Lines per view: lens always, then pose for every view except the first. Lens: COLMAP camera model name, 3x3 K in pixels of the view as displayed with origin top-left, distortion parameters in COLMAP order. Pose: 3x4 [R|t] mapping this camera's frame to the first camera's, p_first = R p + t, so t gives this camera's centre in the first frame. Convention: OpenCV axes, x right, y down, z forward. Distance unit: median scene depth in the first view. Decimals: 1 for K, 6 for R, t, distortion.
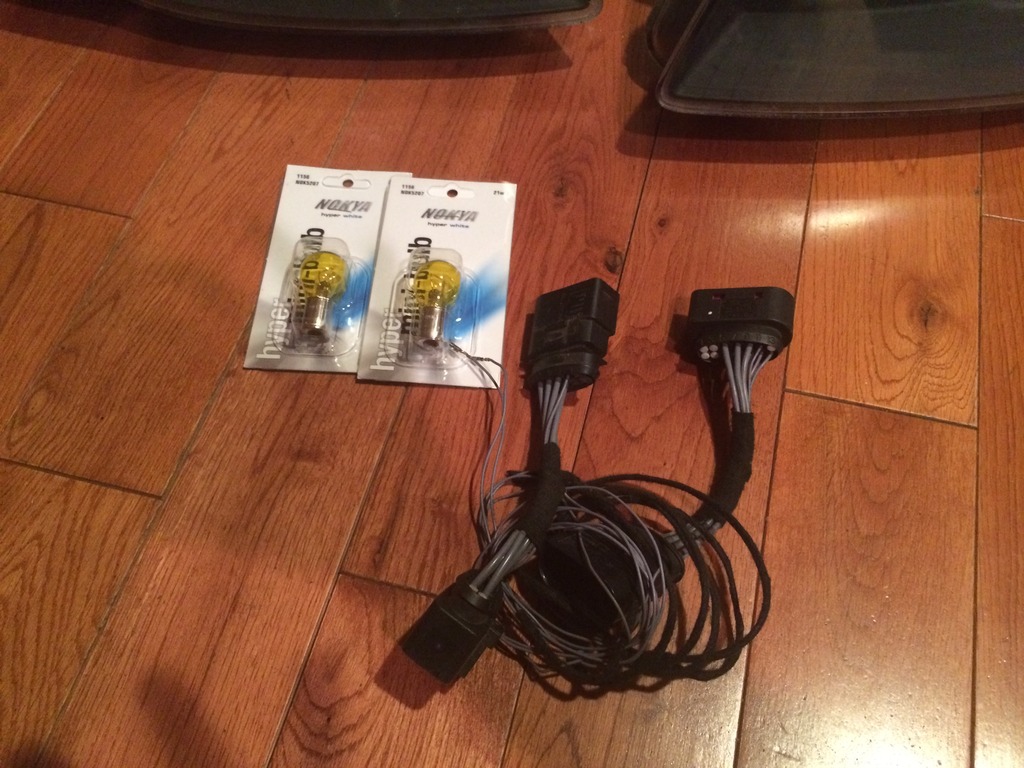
lens RADIAL K [[875.8, 0, 511.3], [0, 875.8, 387.8], [0, 0, 1]] dist [0.074218, -0.103540]
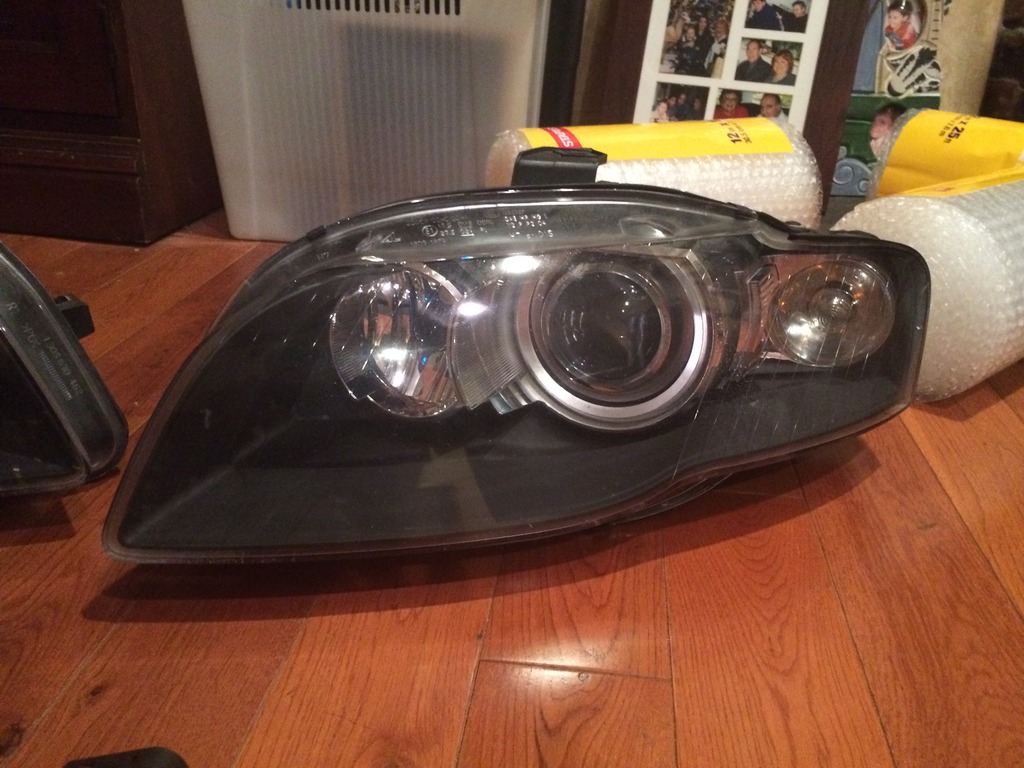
lens RADIAL K [[875.8, 0, 517.0], [0, 875.8, 387.8], [0, 0, 1]] dist [0.074218, -0.103540]
pose [[0.988415, -0.006792, 0.151623, 0.412355], [0.094697, 0.808300, -0.581106, 0.093341], [-0.118610, 0.588732, 0.799579, 0.130394]]
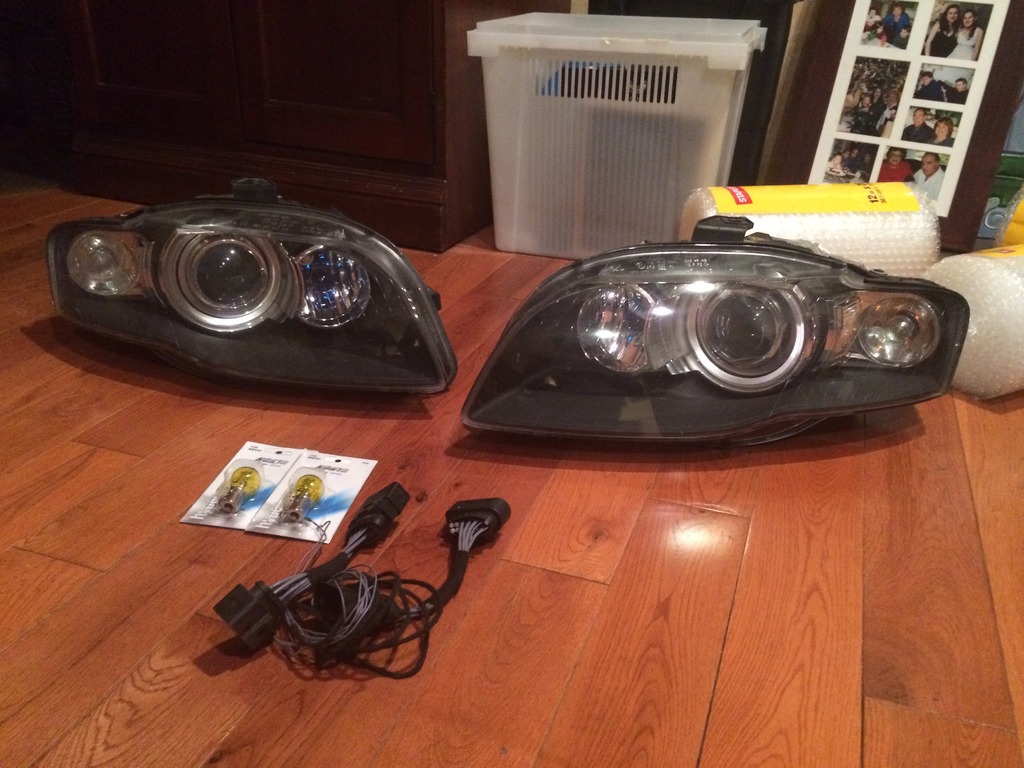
lens RADIAL K [[875.8, 0, 513.7], [0, 875.8, 381.8], [0, 0, 1]] dist [0.074218, -0.103540]
pose [[0.994295, 0.084949, -0.064513, 0.350197], [-0.106647, 0.803872, -0.585163, 0.582921], [0.002151, 0.588704, 0.808346, -0.426717]]
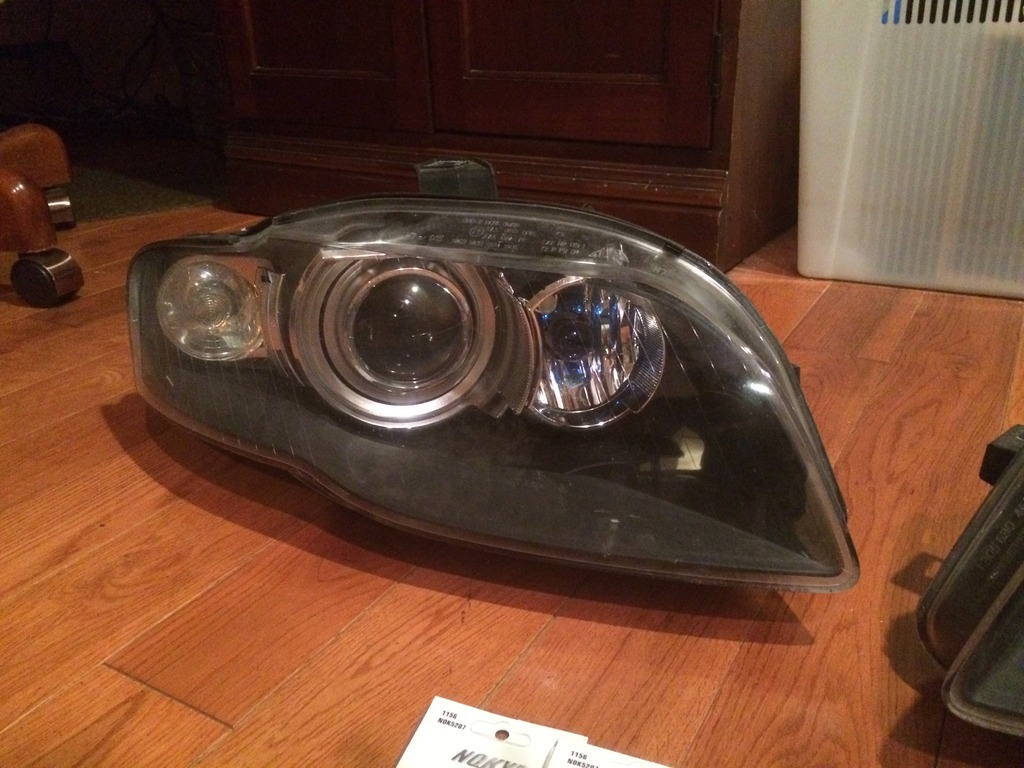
lens RADIAL K [[875.8, 0, 513.9], [0, 875.8, 384.8], [0, 0, 1]] dist [0.074218, -0.103540]
pose [[0.961646, 0.097277, -0.256464, -0.009275], [-0.231685, 0.788571, -0.569629, -0.037426], [0.146828, 0.607200, 0.780864, 0.218681]]
